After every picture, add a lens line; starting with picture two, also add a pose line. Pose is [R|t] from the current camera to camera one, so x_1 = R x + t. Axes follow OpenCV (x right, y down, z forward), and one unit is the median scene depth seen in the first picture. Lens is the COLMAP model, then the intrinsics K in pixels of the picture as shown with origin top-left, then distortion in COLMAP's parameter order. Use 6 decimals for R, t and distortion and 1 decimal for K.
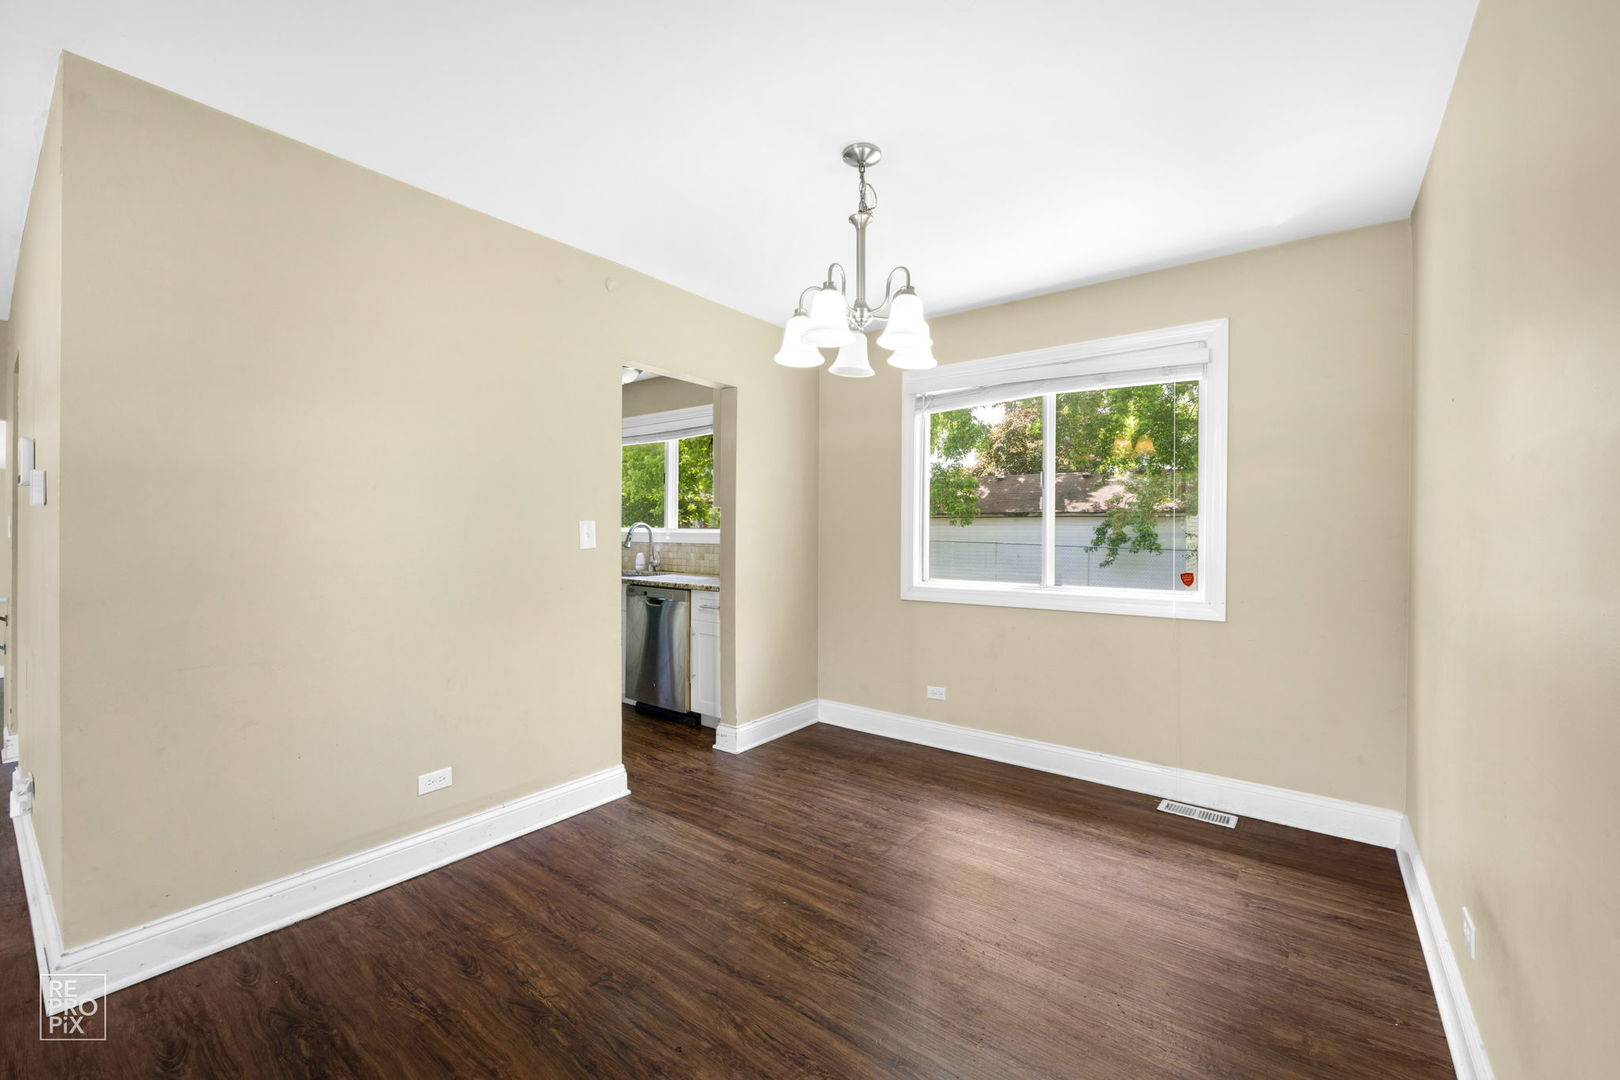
lens RADIAL K [[660.3, 0, 780.7], [0, 660.3, 528.4], [0, 0, 1]] dist [0.000998, -0.000822]
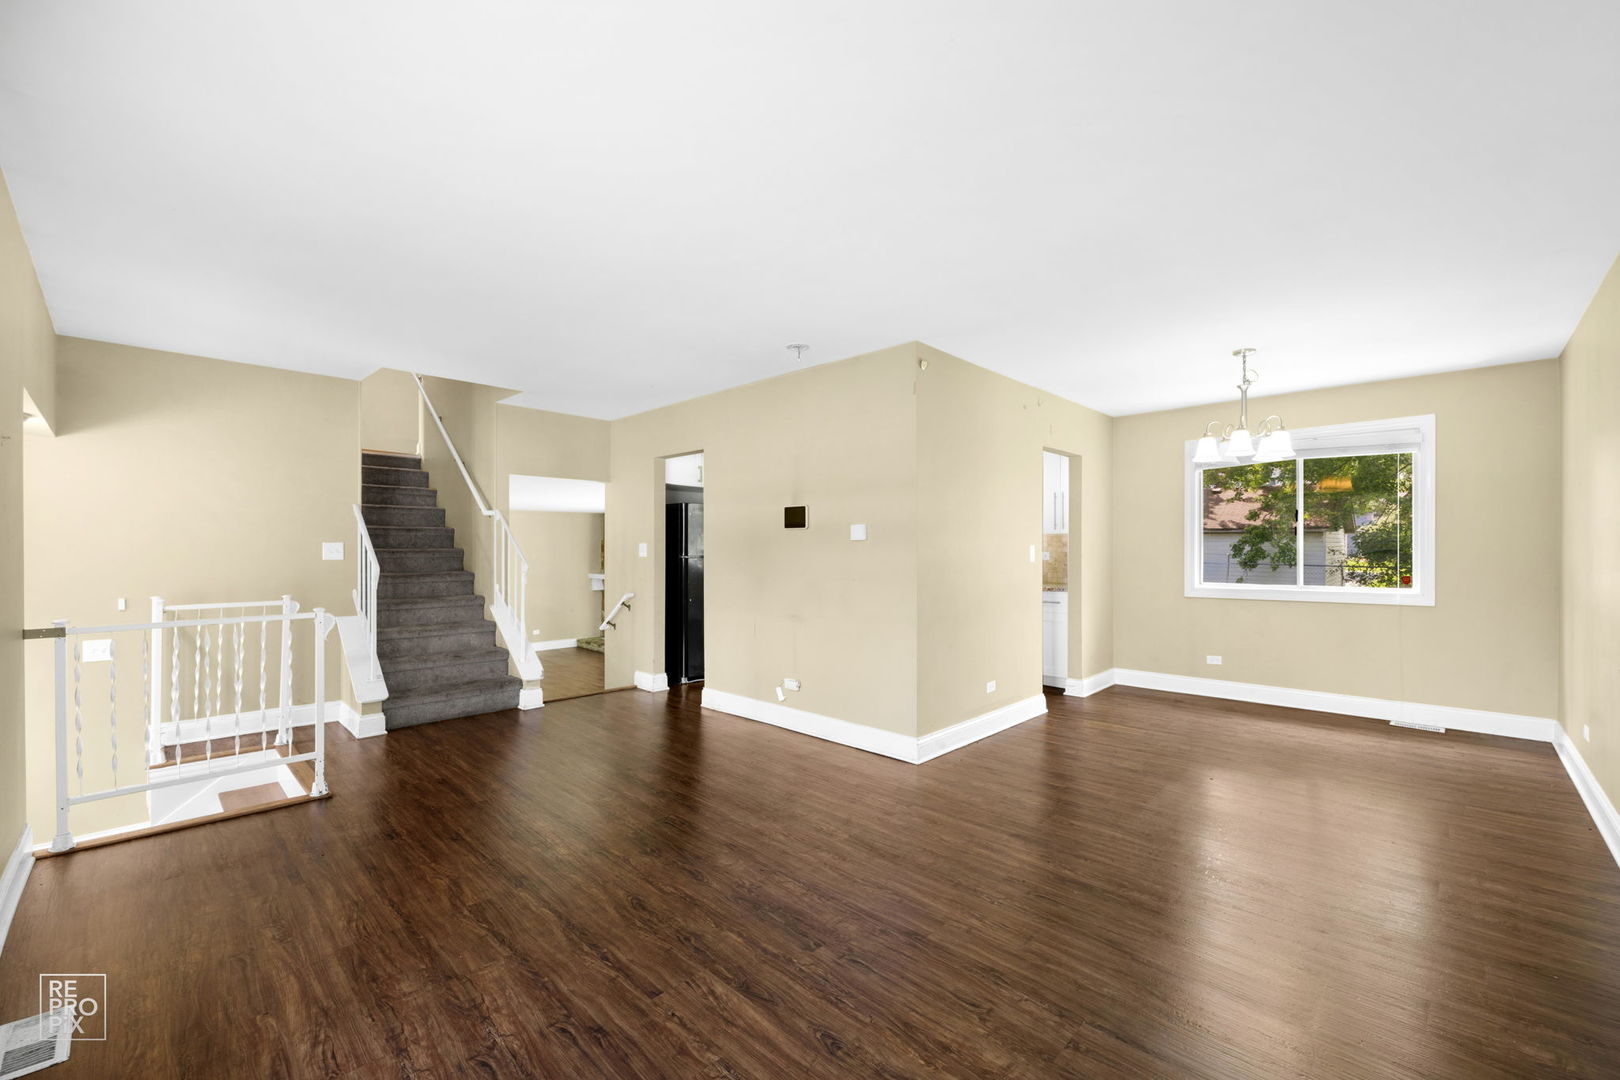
lens RADIAL K [[660.3, 0, 802.6], [0, 660.3, 542.9], [0, 0, 1]] dist [0.000998, -0.000822]
pose [[0.996783, -0.003628, -0.080067, -0.664110], [0.003418, 0.999990, -0.002760, -0.014221], [0.080076, 0.002477, 0.996786, -0.660113]]
